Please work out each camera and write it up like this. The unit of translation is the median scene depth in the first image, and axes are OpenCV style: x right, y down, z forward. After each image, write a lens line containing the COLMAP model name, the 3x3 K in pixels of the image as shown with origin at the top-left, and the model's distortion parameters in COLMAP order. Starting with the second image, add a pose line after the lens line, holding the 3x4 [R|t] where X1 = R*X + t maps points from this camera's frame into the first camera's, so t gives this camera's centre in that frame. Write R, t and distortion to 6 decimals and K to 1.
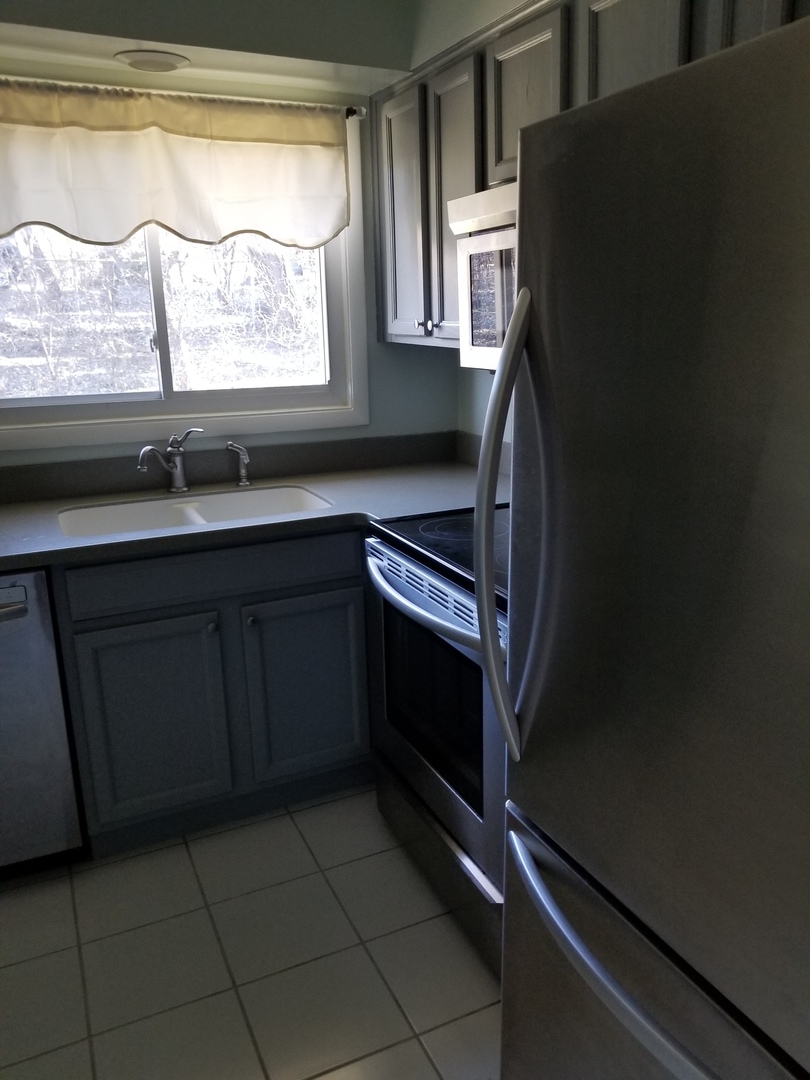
lens RADIAL K [[856.1, 0, 445.6], [0, 856.1, 536.3], [0, 0, 1]] dist [0.088366, -0.130587]
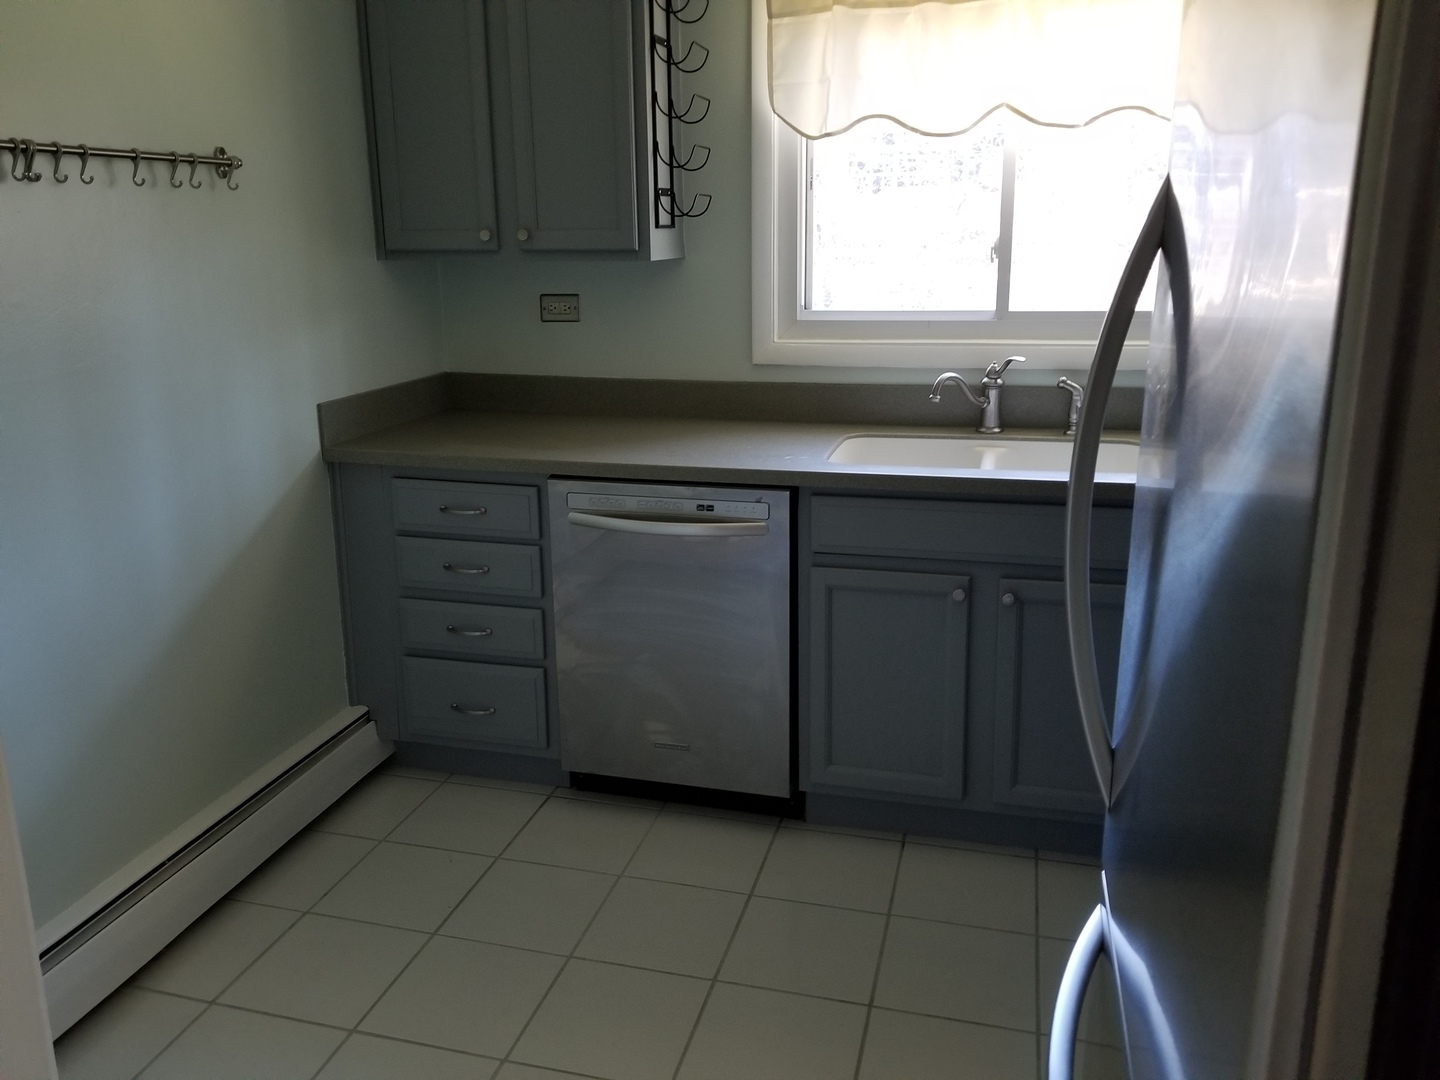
lens RADIAL K [[1141.5, 0, 723.1], [0, 1141.5, 500.0], [0, 0, 1]] dist [0.088366, -0.130587]
pose [[0.749215, 0.153327, -0.644336, 0.230040], [-0.163672, 0.985524, 0.044204, 0.005025], [0.641786, 0.072342, 0.763464, 0.011189]]
